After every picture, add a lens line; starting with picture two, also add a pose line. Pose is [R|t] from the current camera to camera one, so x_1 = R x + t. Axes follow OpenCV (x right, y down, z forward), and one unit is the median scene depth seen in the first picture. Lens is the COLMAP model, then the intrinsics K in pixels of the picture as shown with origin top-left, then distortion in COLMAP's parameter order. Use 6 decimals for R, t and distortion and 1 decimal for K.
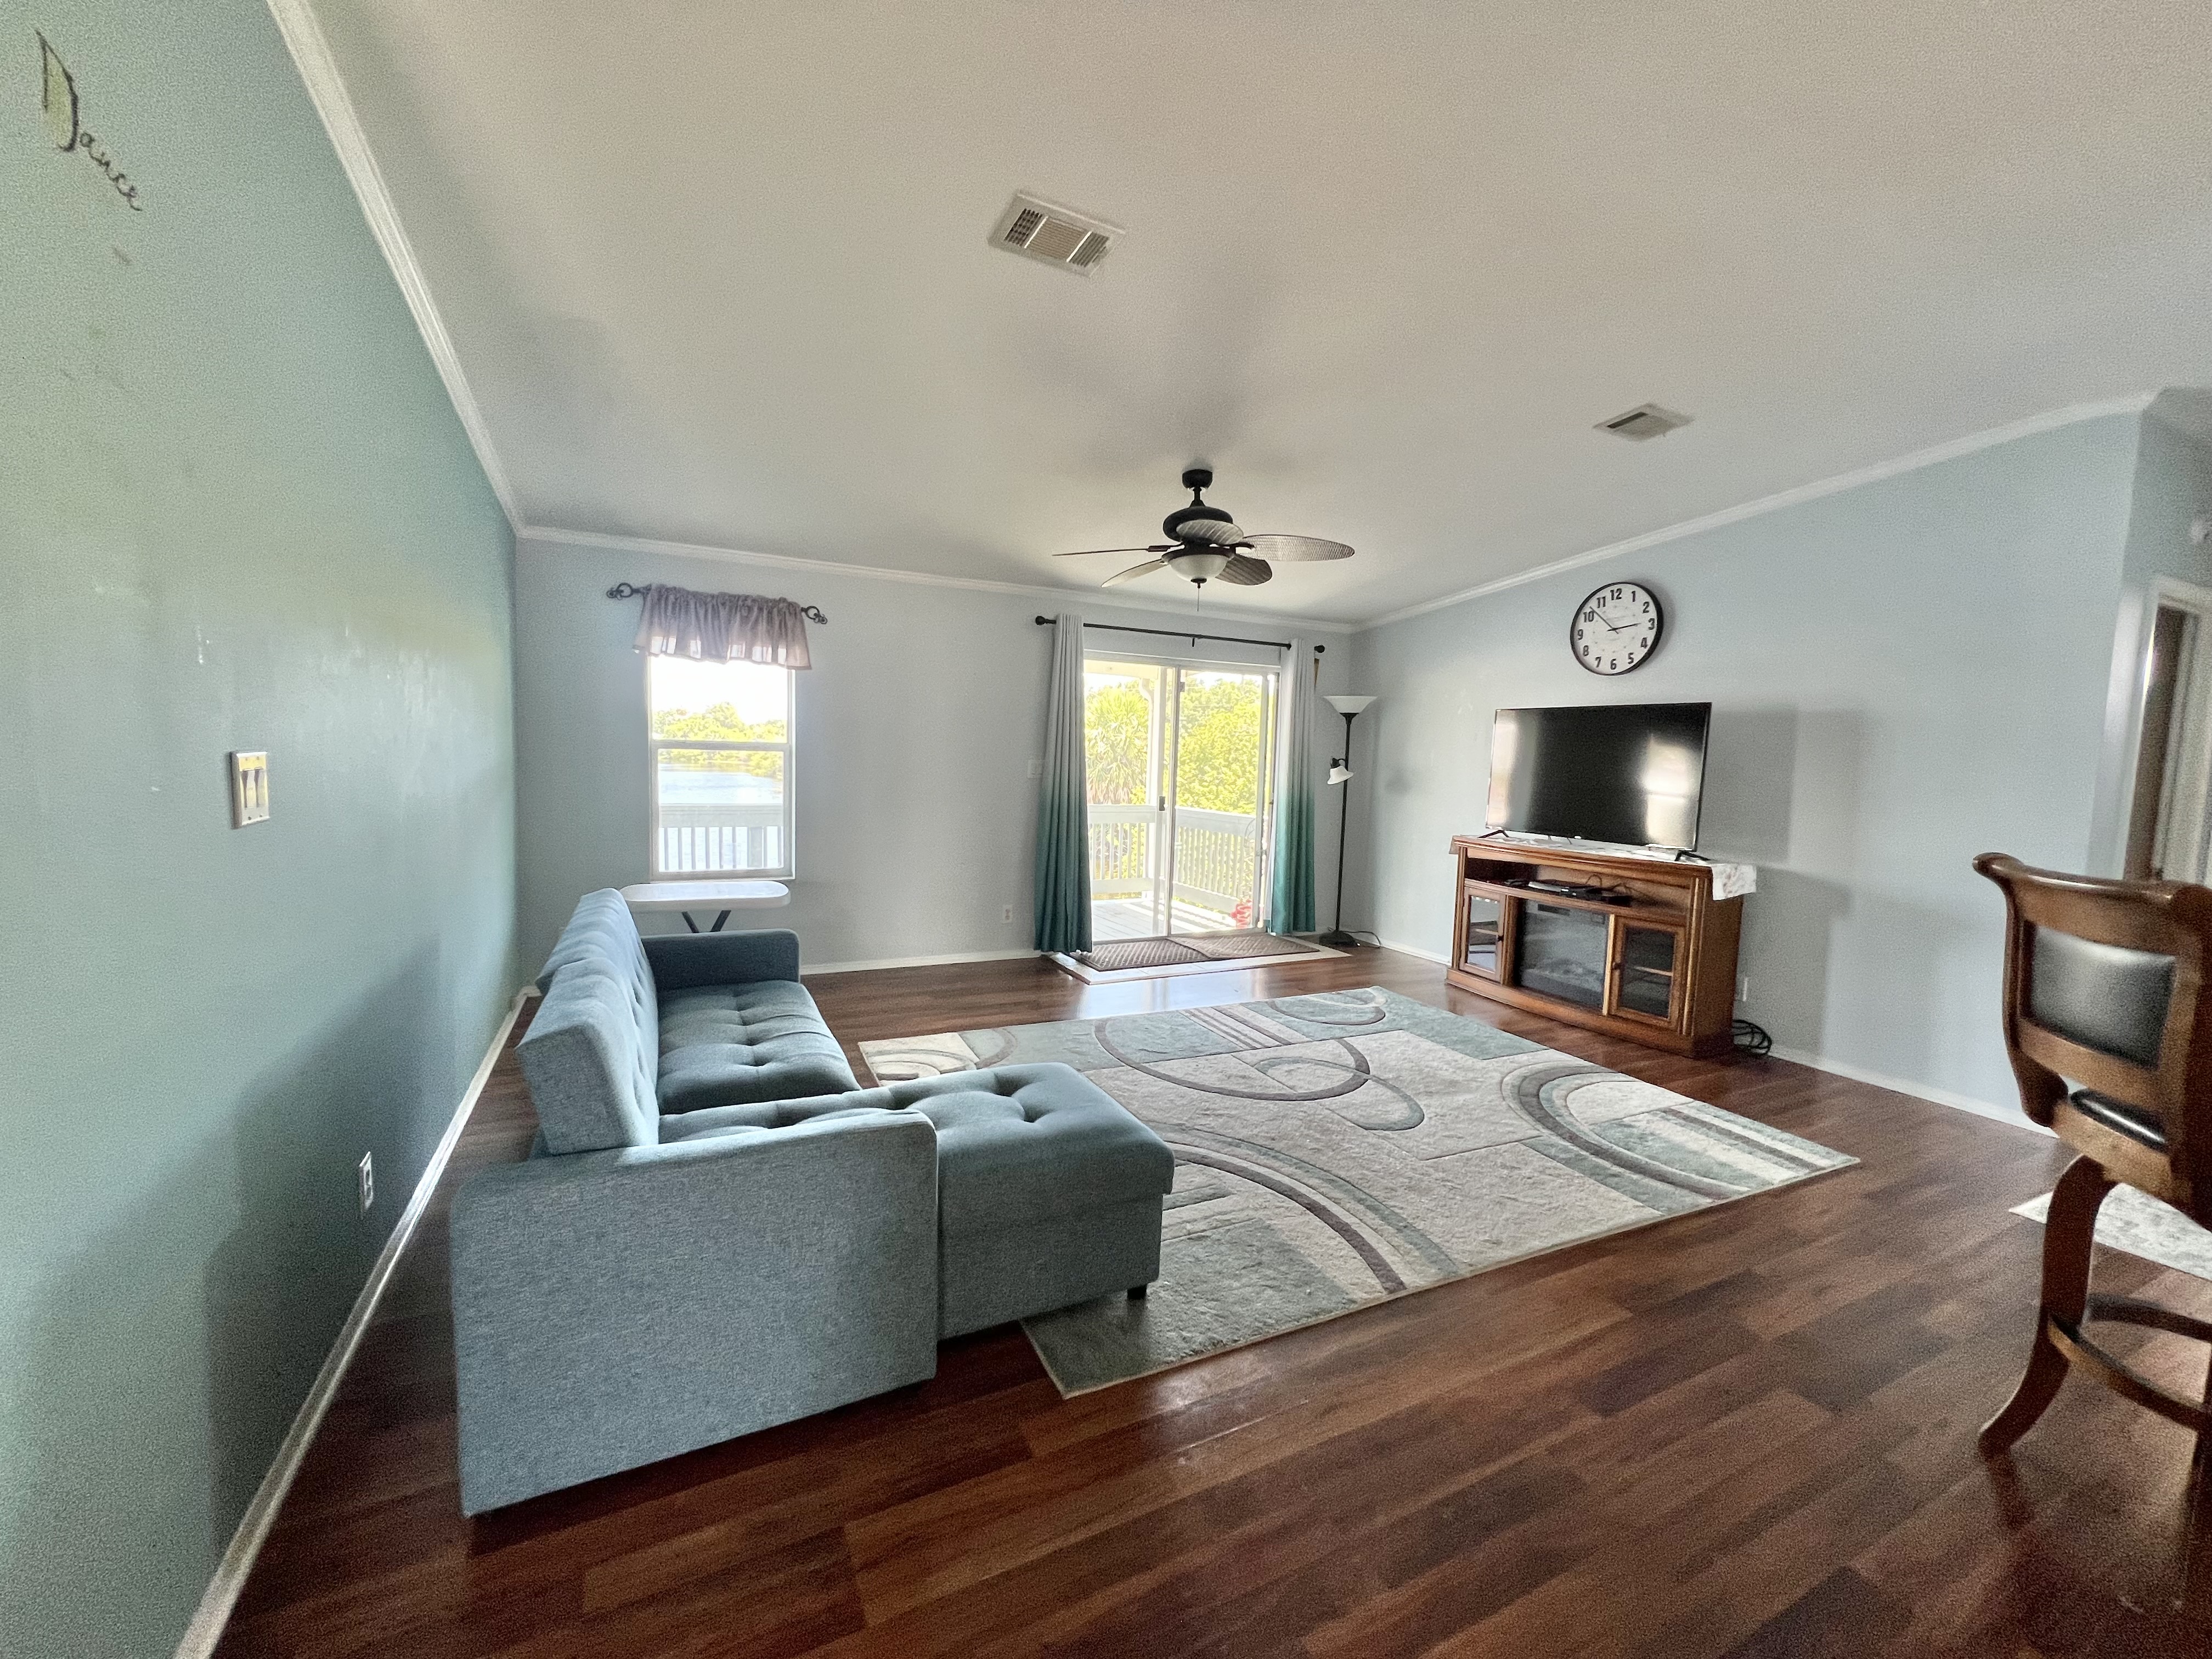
lens RADIAL K [[893.6, 0, 1106.4], [0, 893.6, 820.4], [0, 0, 1]] dist [0.000855, -0.000395]
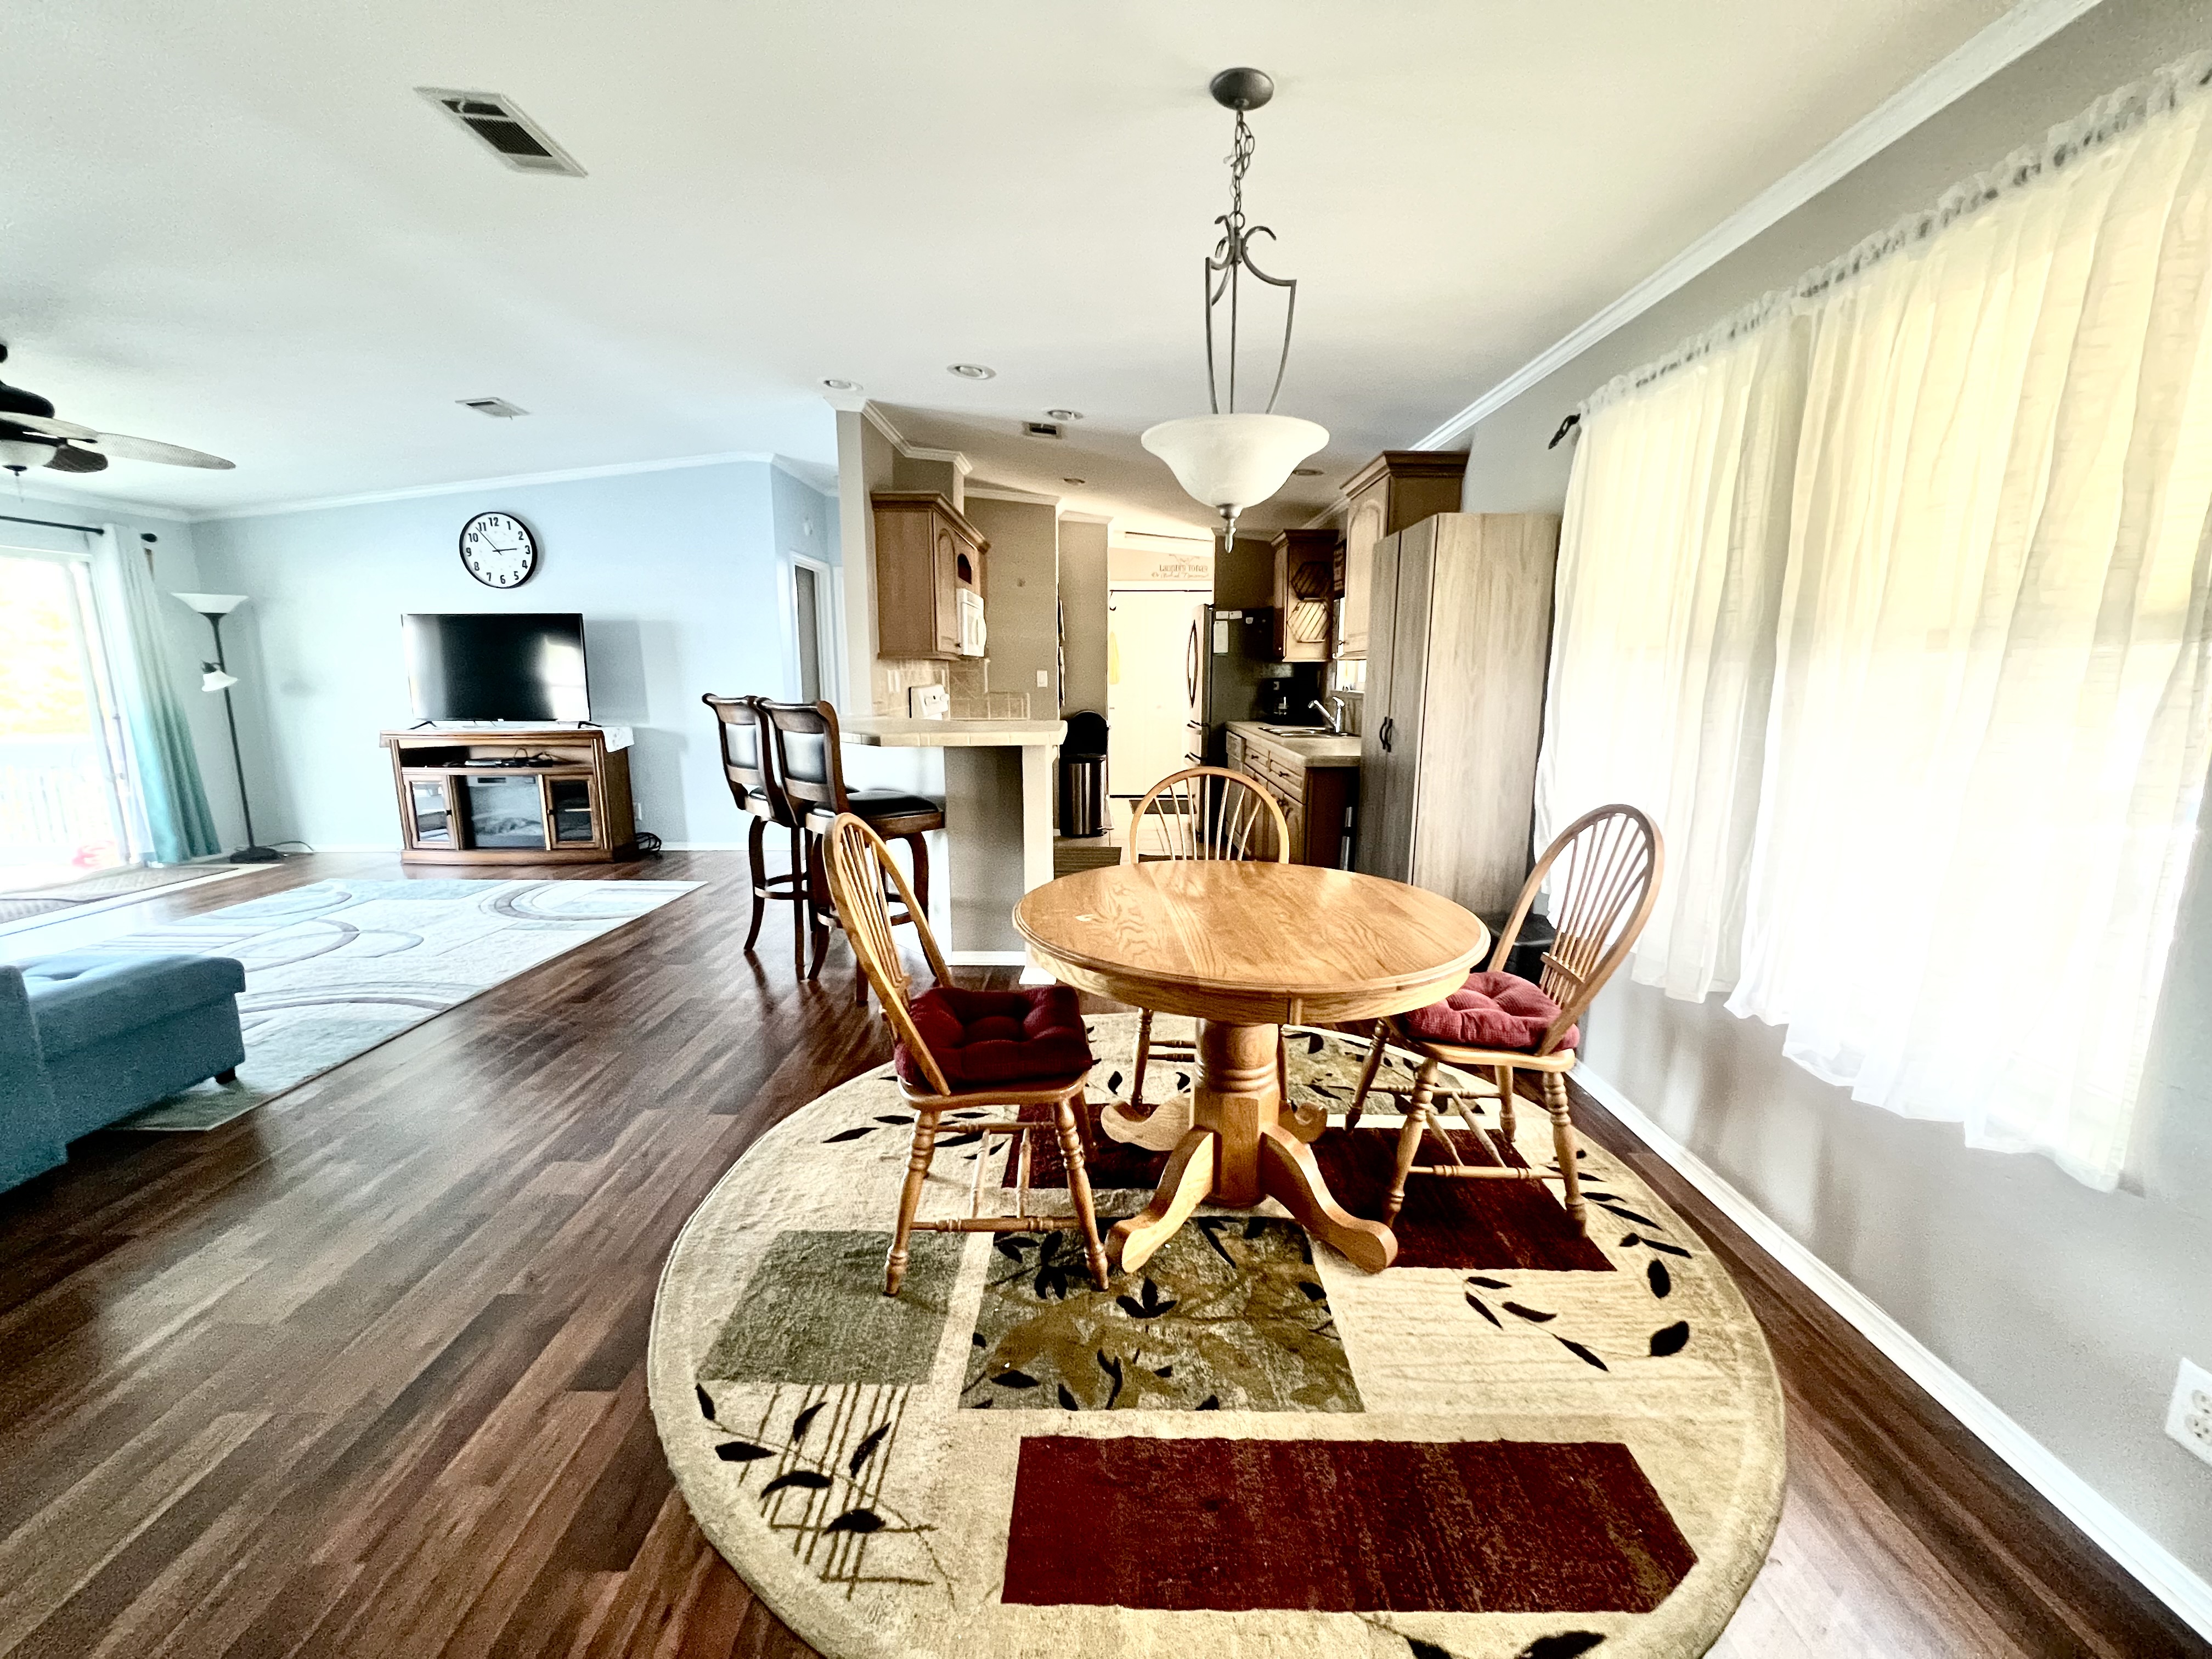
lens RADIAL K [[893.6, 0, 1097.9], [0, 893.6, 827.4], [0, 0, 1]] dist [0.000855, -0.000395]
pose [[0.463522, -0.188542, 0.865794, -0.220160], [0.085398, 0.982057, 0.168140, 0.030544], [-0.881961, -0.003999, 0.471306, -0.367556]]
